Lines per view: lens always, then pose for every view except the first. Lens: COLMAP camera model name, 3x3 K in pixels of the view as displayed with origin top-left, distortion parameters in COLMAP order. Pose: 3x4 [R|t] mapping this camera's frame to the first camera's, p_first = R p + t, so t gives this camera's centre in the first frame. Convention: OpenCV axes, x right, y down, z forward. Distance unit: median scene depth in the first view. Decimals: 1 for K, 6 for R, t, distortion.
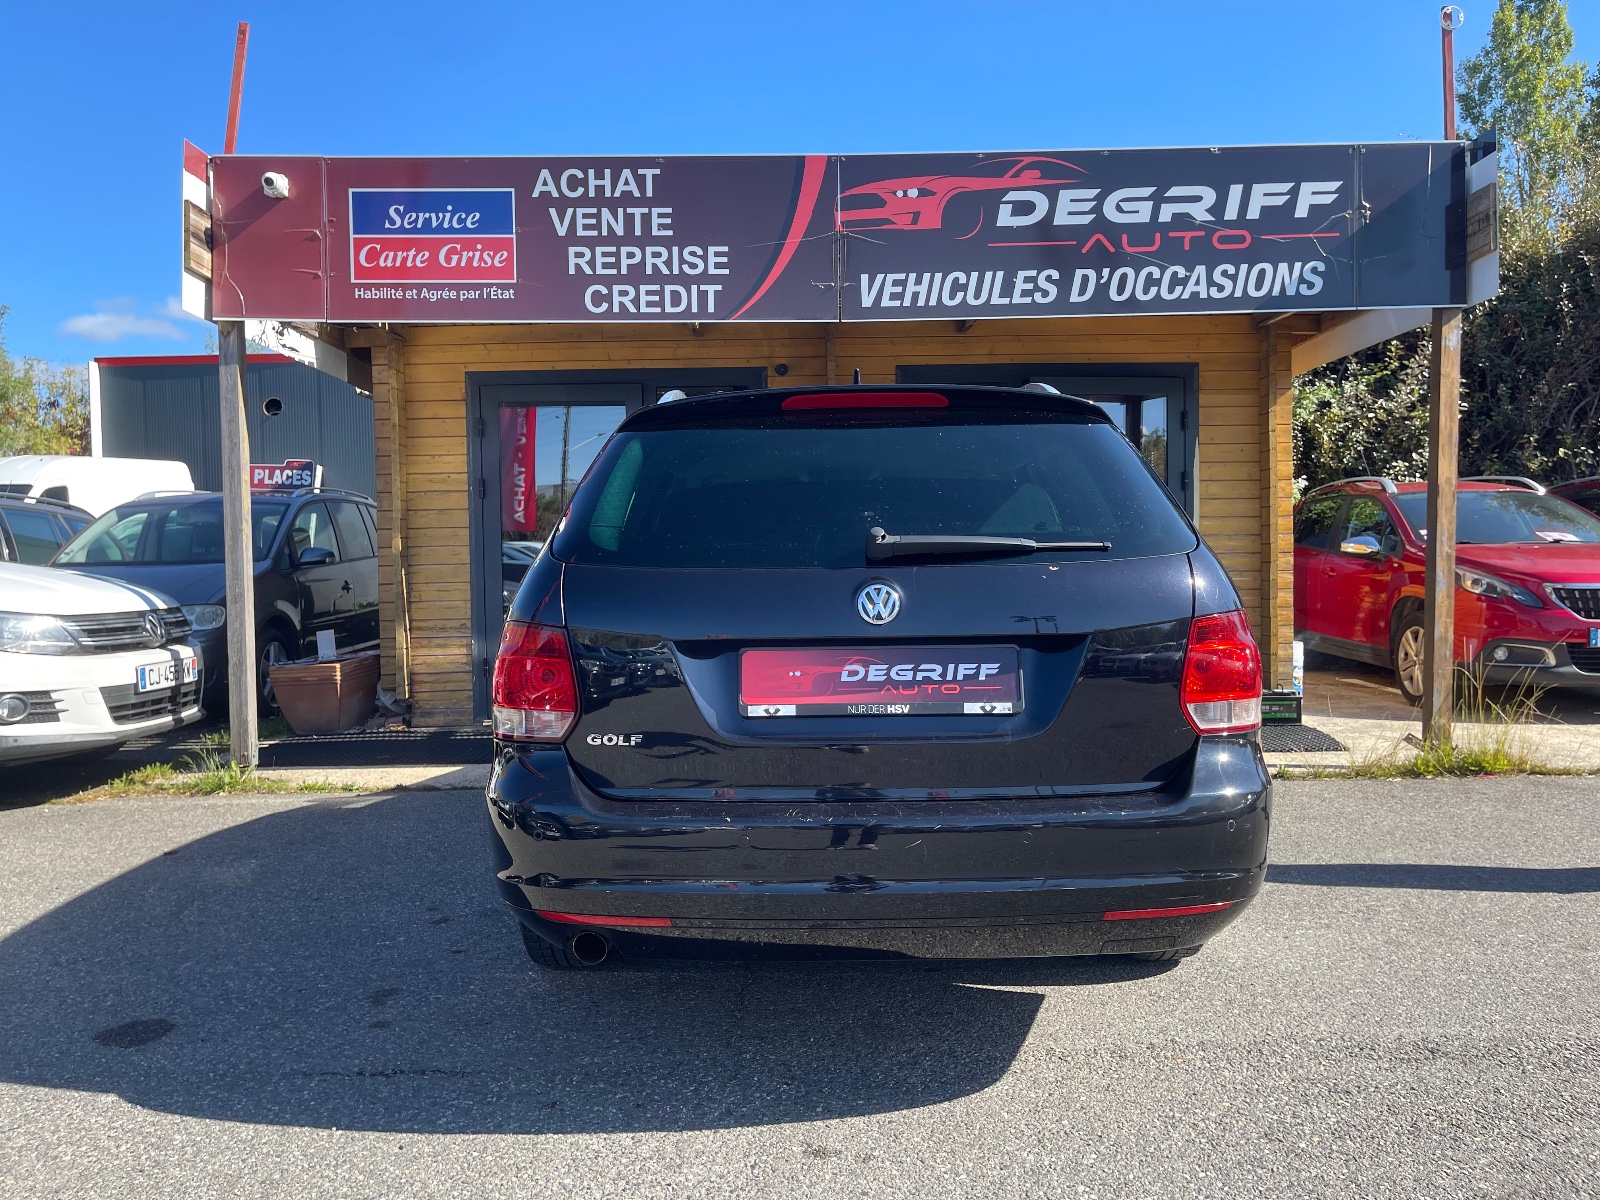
lens RADIAL K [[1222.2, 0, 793.7], [0, 1222.2, 599.1], [0, 0, 1]] dist [0.055692, -0.061834]
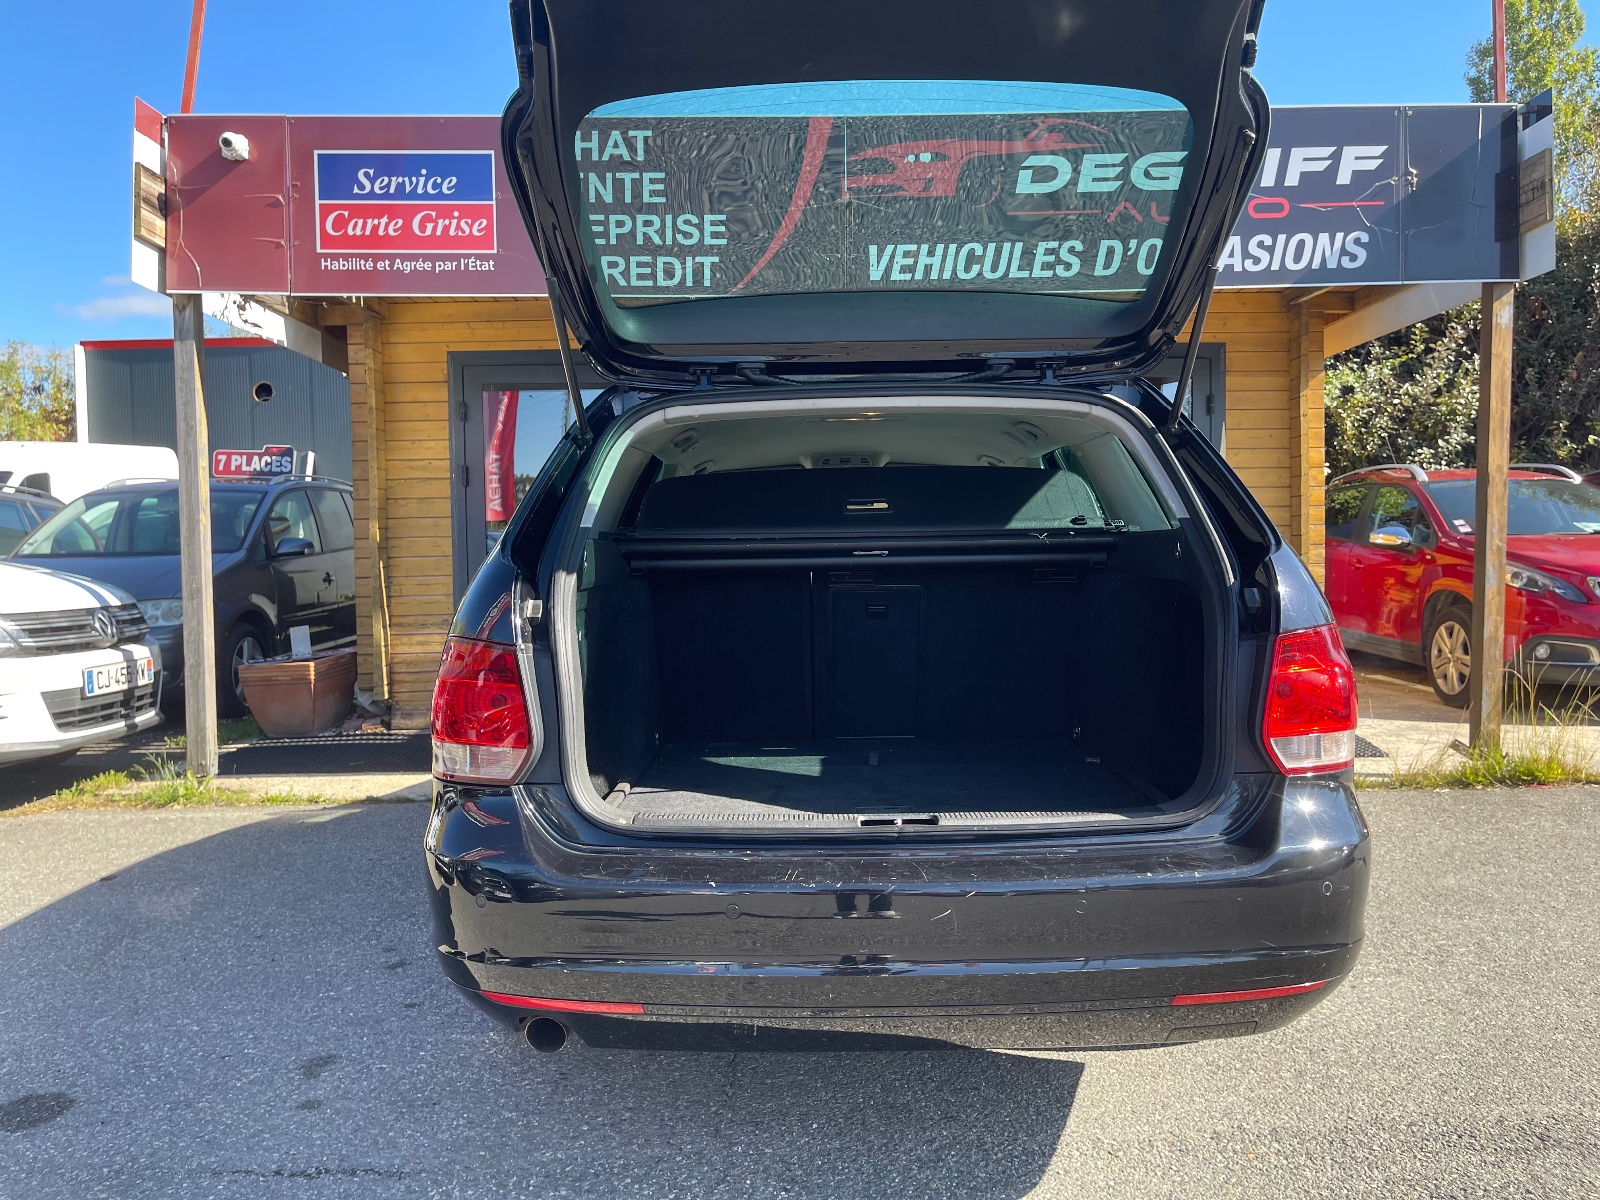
lens RADIAL K [[1222.2, 0, 805.6], [0, 1222.2, 592.2], [0, 0, 1]] dist [0.055692, -0.061834]
pose [[0.999980, 0.000429, 0.006325, 0.001213], [-0.000460, 0.999988, 0.004791, -0.007034], [-0.006323, -0.004794, 0.999969, 0.072288]]
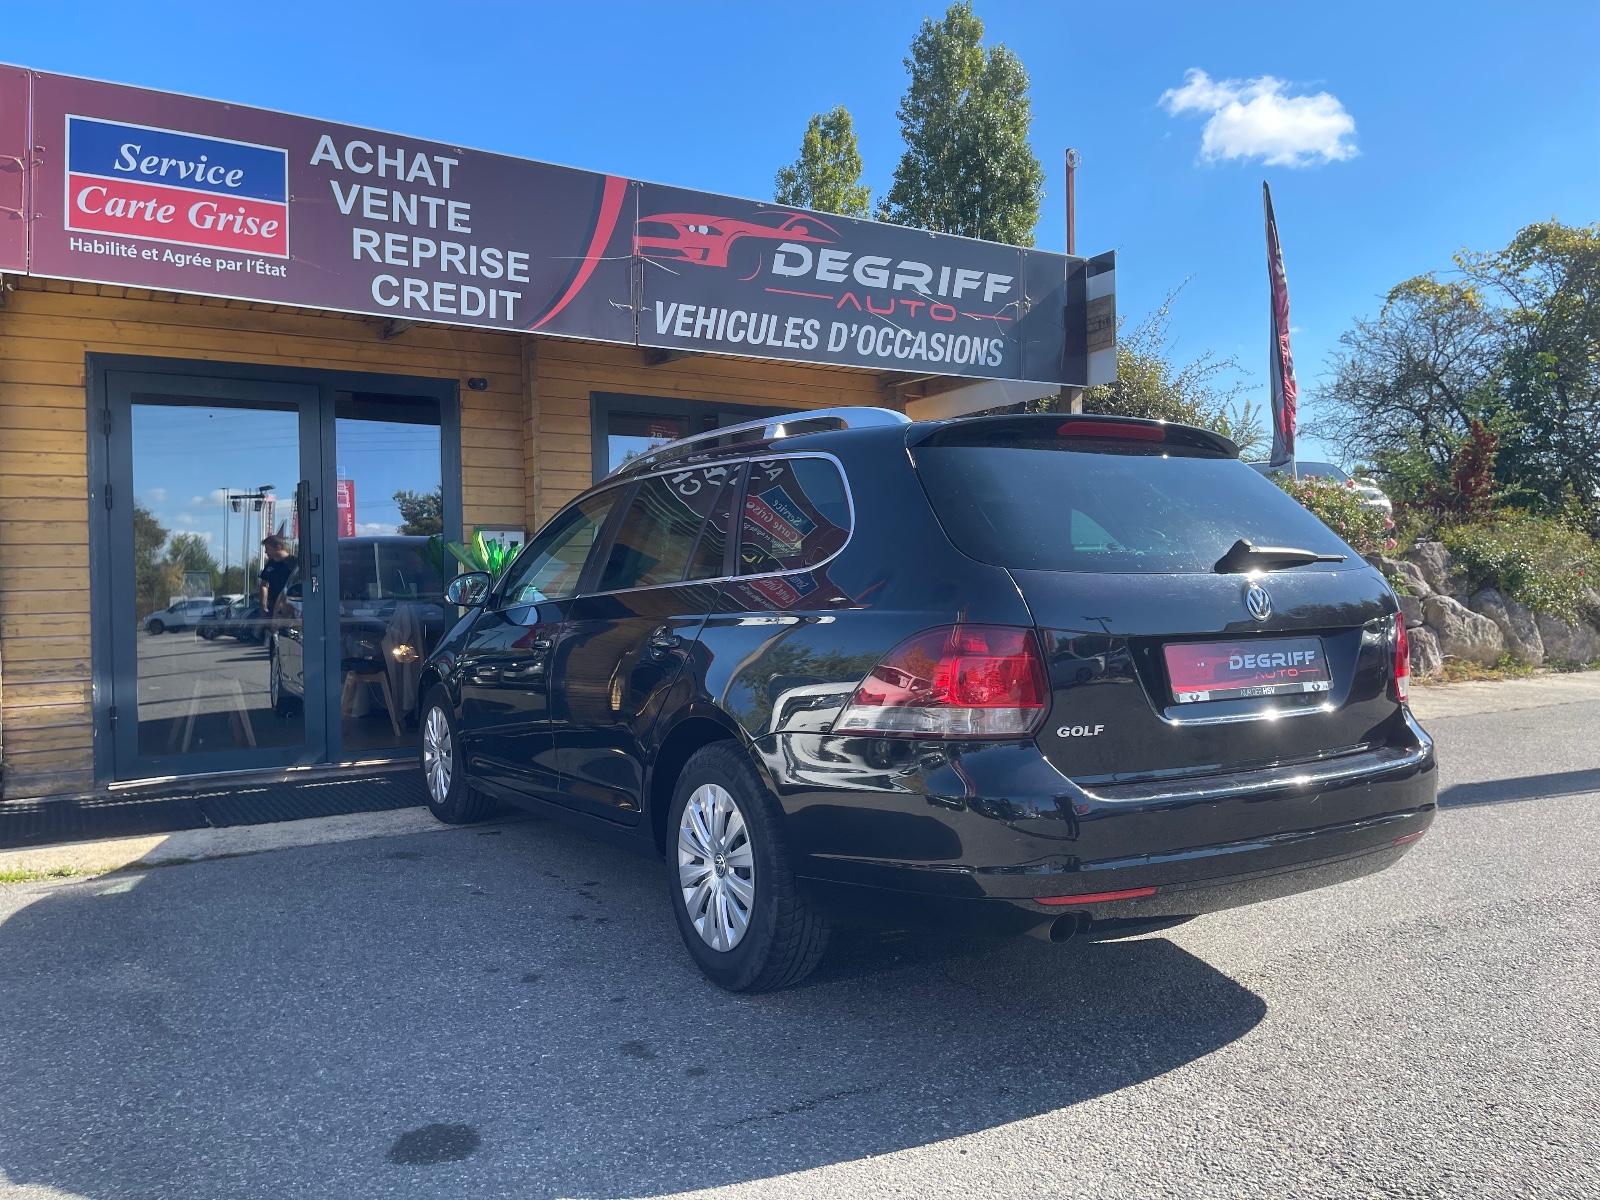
lens RADIAL K [[1222.2, 0, 803.7], [0, 1222.2, 601.3], [0, 0, 1]] dist [0.055692, -0.061834]
pose [[0.849122, -0.003529, 0.528185, -0.377028], [0.018879, 0.999542, -0.023671, 0.008874], [-0.527860, 0.030071, 0.848799, 0.084882]]
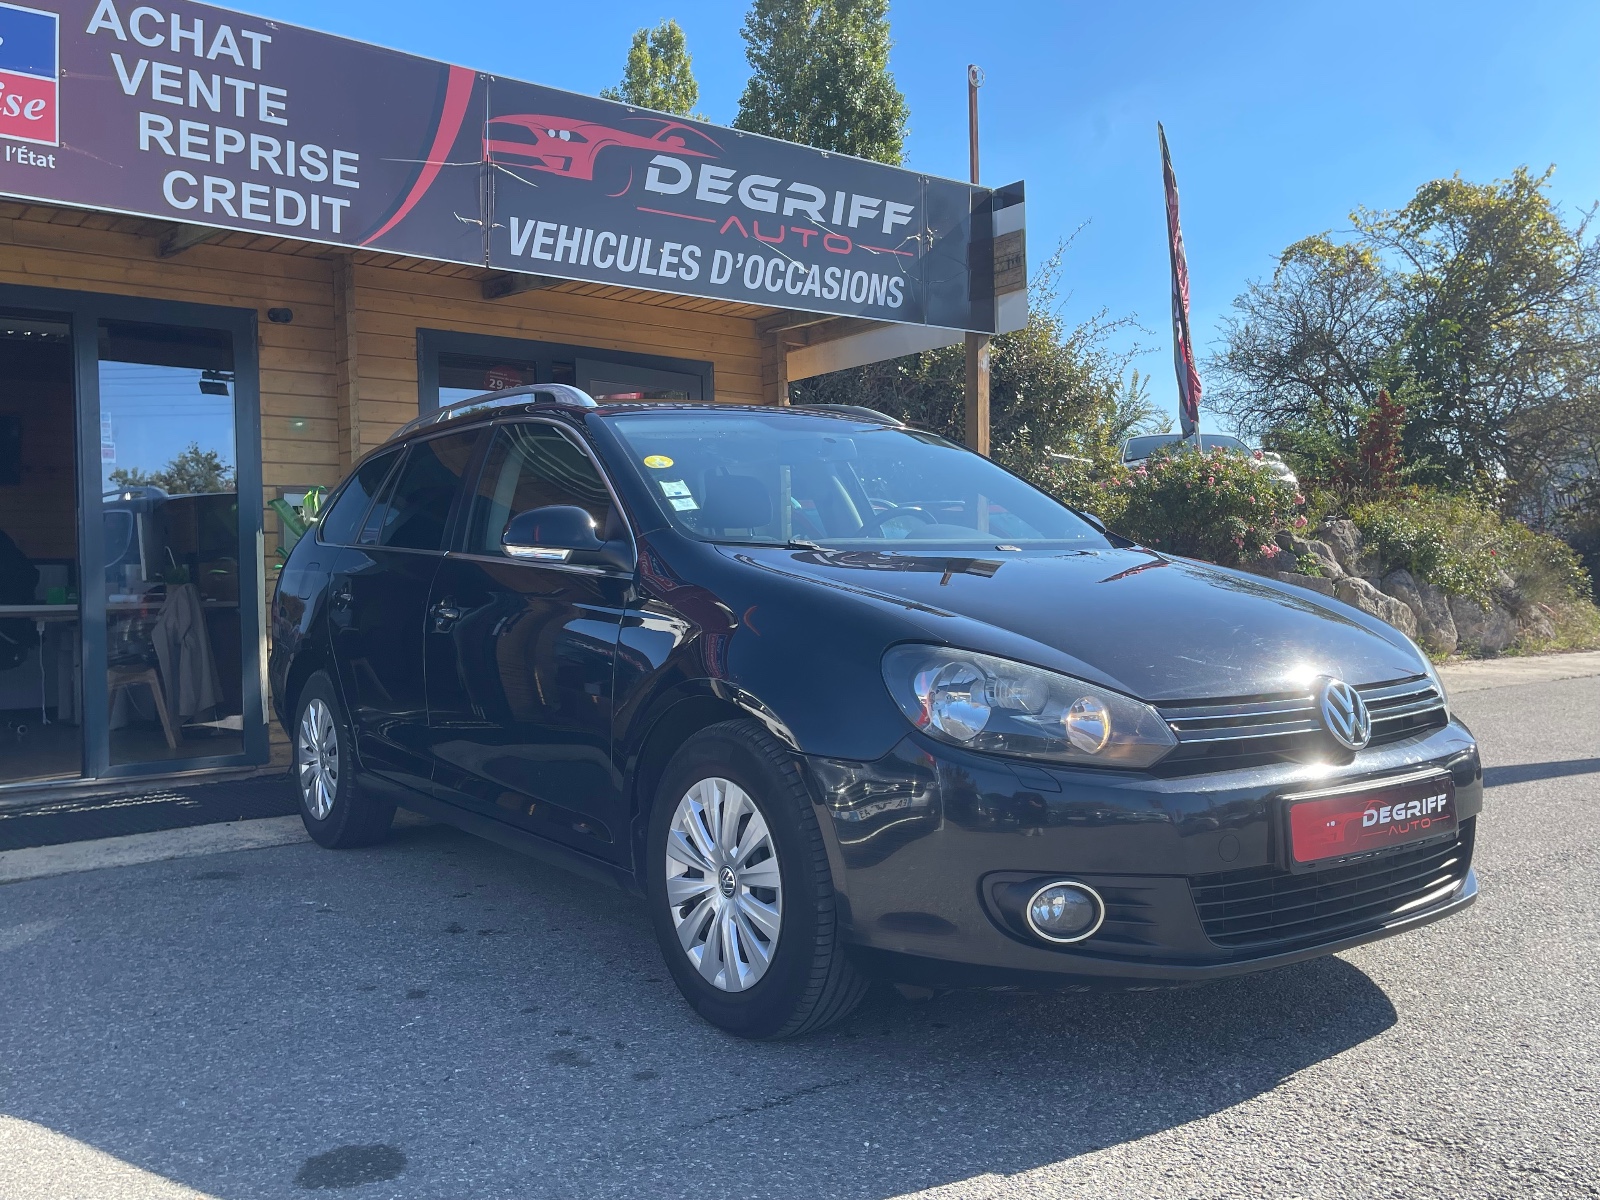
lens RADIAL K [[1431.1, 0, 827.8], [0, 1431.1, 592.1], [0, 0, 1]] dist [0.044106, -0.028923]
pose [[0.766785, -0.005748, 0.641879, -0.420468], [0.031560, 0.999088, -0.028754, 0.032388], [-0.641128, 0.042306, 0.766267, 0.101731]]
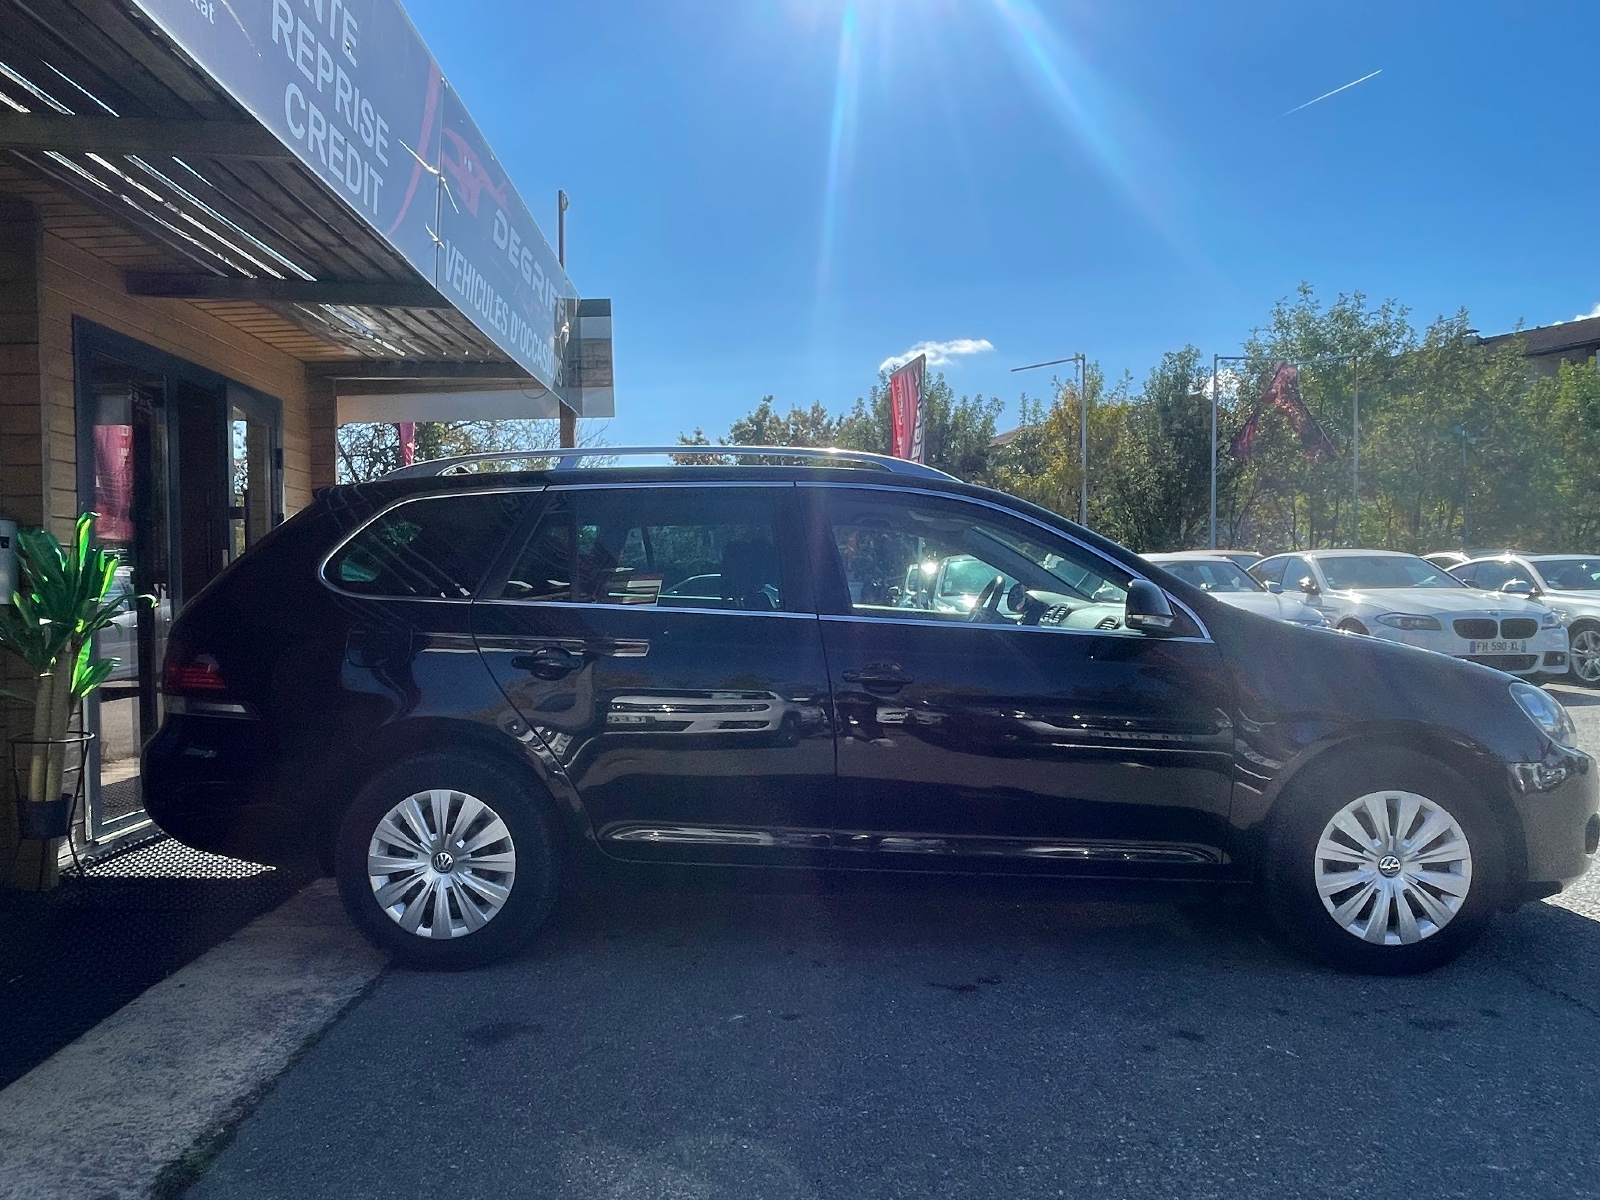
lens RADIAL K [[1051.9, 0, 791.9], [0, 1051.9, 598.4], [0, 0, 1]] dist [-0.003073, -0.009224]
pose [[-0.024951, 0.008288, 0.999654, -0.619256], [0.049593, 0.998745, -0.007042, -0.019837], [-0.998458, 0.049400, -0.025330, 0.809378]]
